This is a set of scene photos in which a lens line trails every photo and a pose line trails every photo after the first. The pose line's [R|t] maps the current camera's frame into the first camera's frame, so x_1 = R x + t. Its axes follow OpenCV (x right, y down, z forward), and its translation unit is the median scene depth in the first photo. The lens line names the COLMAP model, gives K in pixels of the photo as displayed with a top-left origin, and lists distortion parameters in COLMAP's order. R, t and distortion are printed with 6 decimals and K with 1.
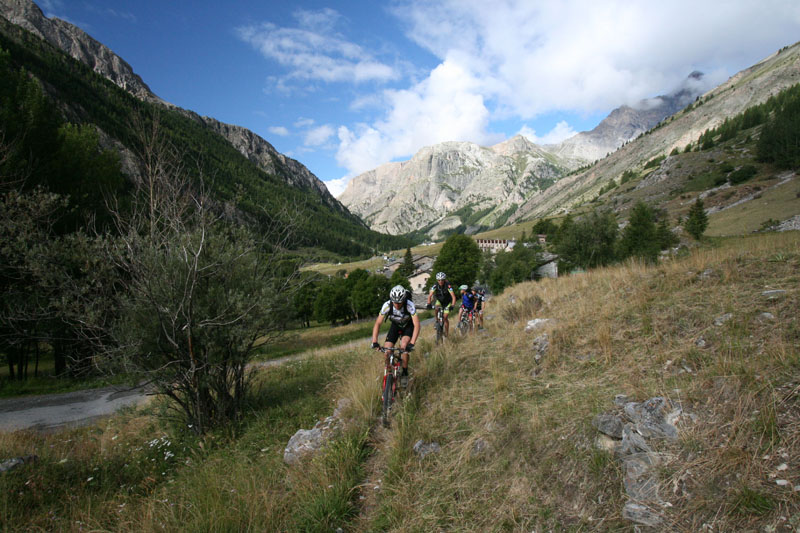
lens RADIAL K [[448.1, 0, 401.4], [0, 448.1, 269.5], [0, 0, 1]] dist [0.005277, 0.001380]
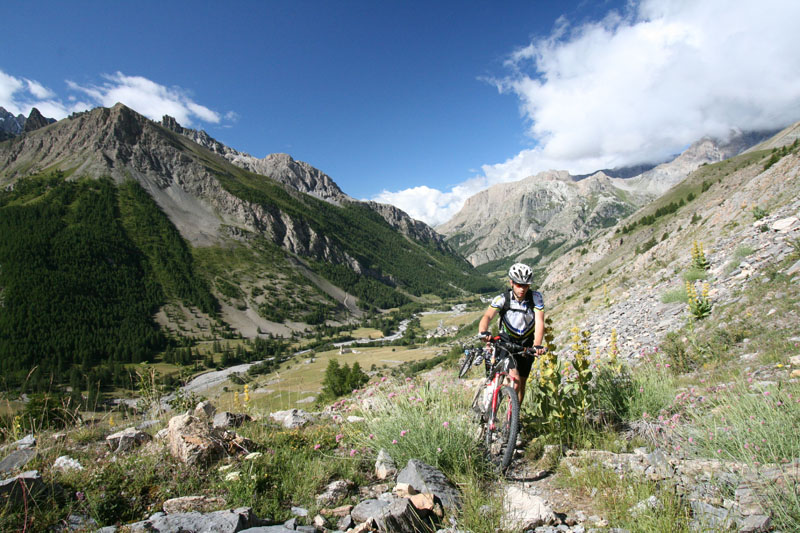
lens RADIAL K [[448.1, 0, 400.7], [0, 448.1, 264.7], [0, 0, 1]] dist [0.005277, 0.001380]
pose [[0.960994, -0.000168, -0.276570, 0.096263], [0.002577, 0.999962, 0.008346, -0.074567], [0.276558, -0.008733, 0.960958, -0.393548]]
